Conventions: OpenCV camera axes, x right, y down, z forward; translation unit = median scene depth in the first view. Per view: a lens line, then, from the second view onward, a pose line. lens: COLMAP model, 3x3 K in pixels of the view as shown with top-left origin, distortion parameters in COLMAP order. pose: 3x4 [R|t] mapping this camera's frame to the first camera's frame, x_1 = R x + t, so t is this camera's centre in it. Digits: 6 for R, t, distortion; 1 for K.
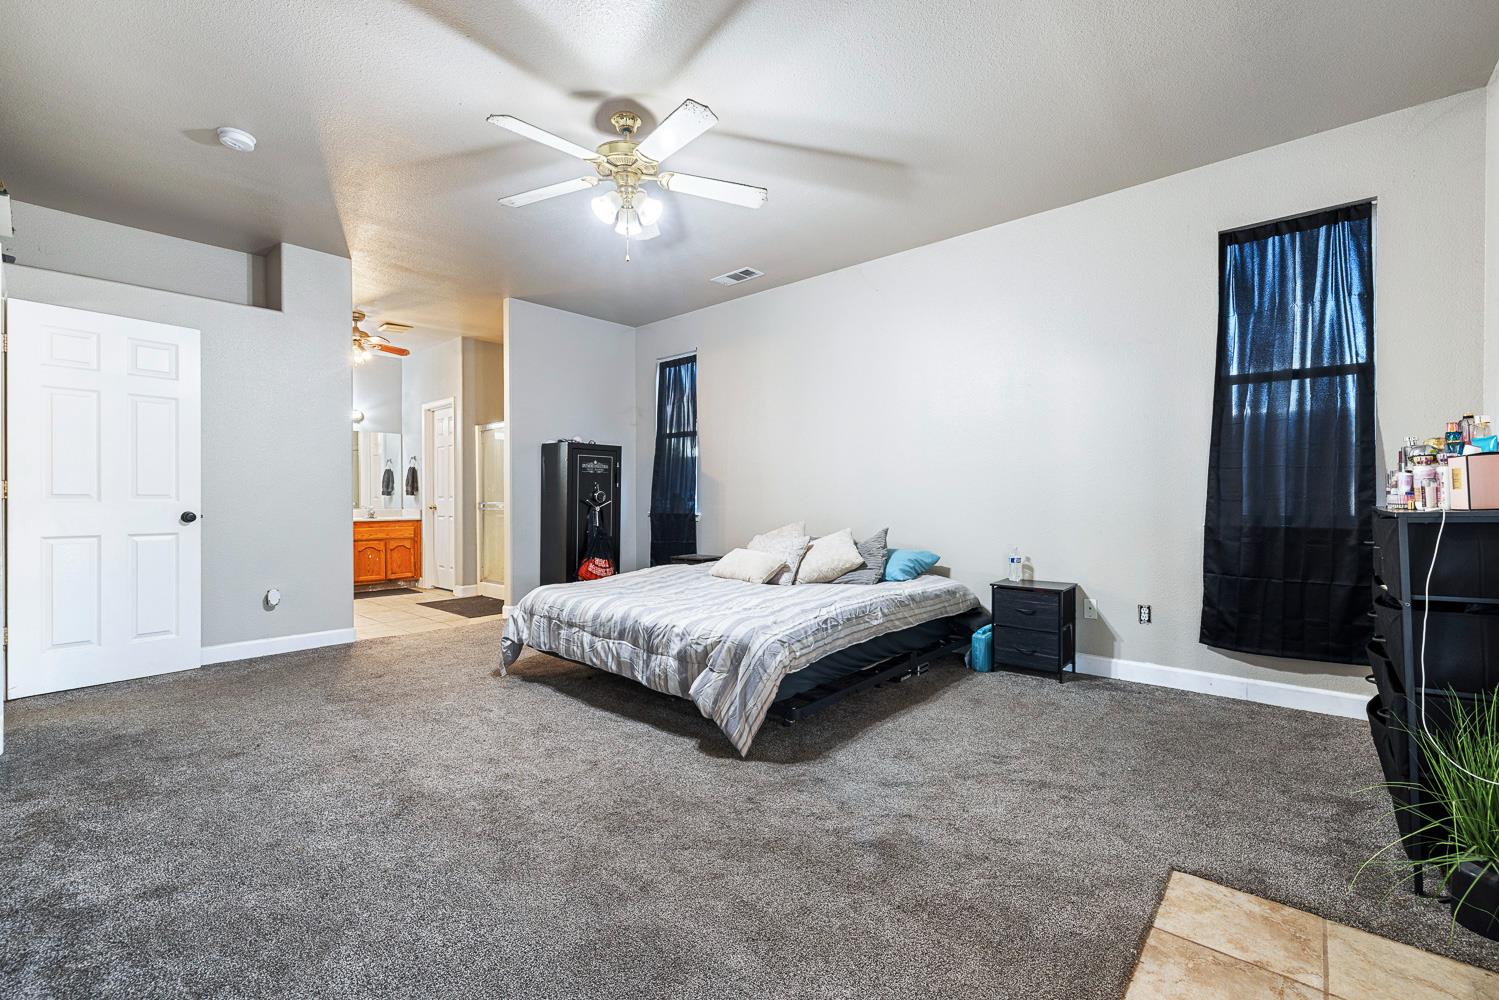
lens RADIAL K [[632.1, 0, 740.4], [0, 632.1, 504.1], [0, 0, 1]] dist [0.002901, 0.001529]
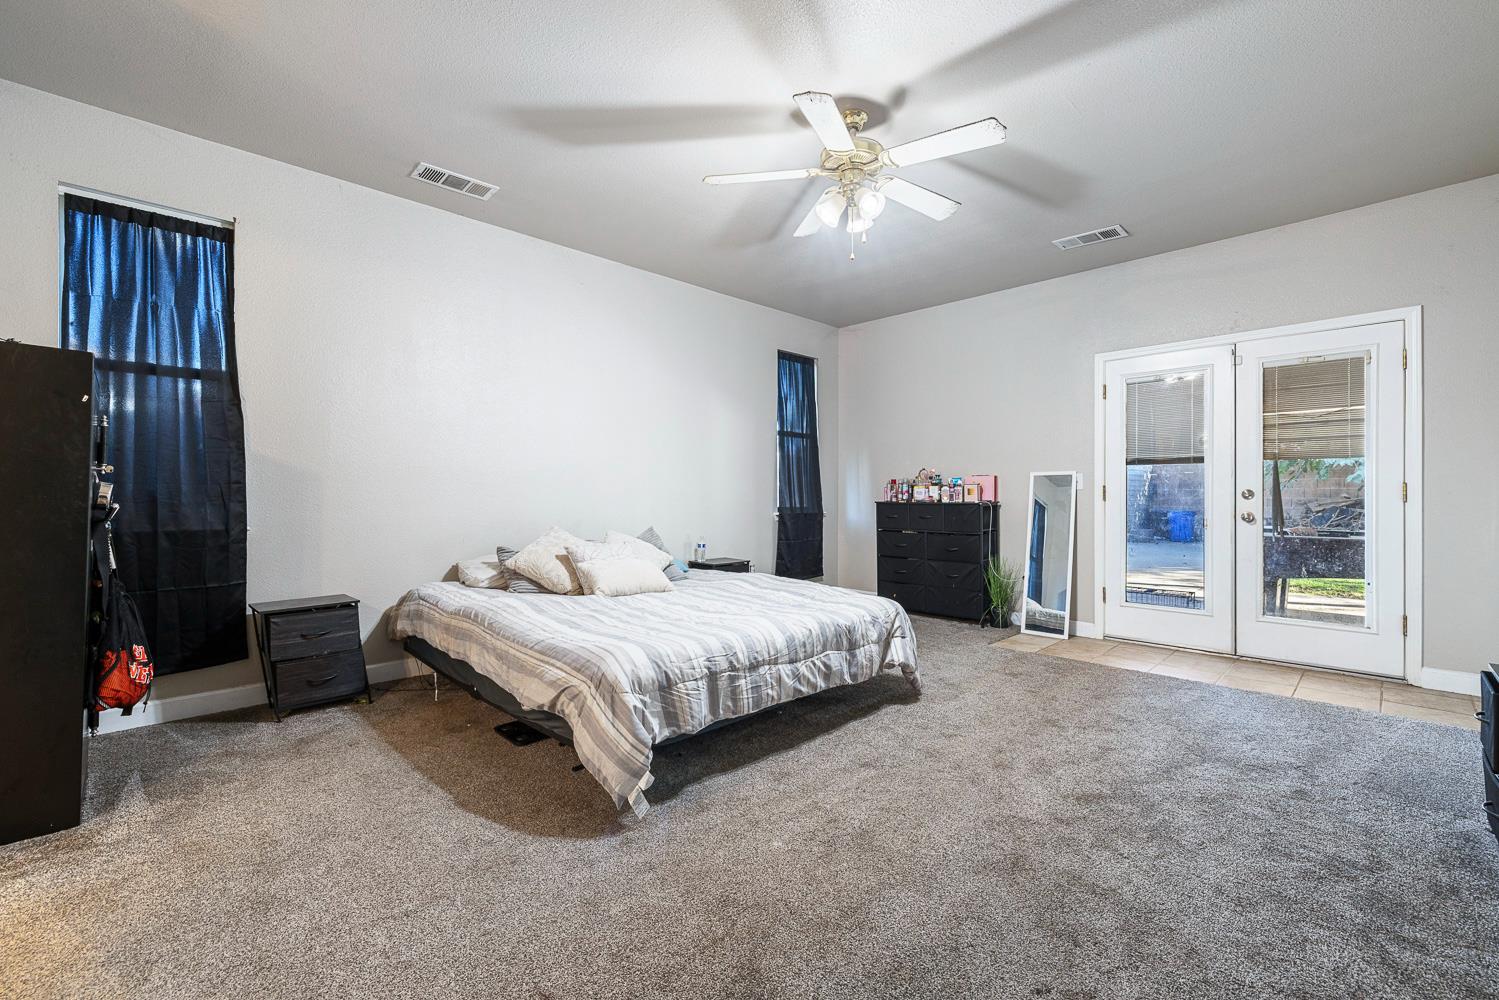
lens RADIAL K [[632.1, 0, 748.9], [0, 632.1, 496.7], [0, 0, 1]] dist [0.002901, 0.001529]
pose [[0.070496, 0.002337, 0.997509, -0.998715], [0.010394, 0.999941, -0.003077, -0.008944], [-0.997458, 0.010585, 0.070468, 0.929520]]
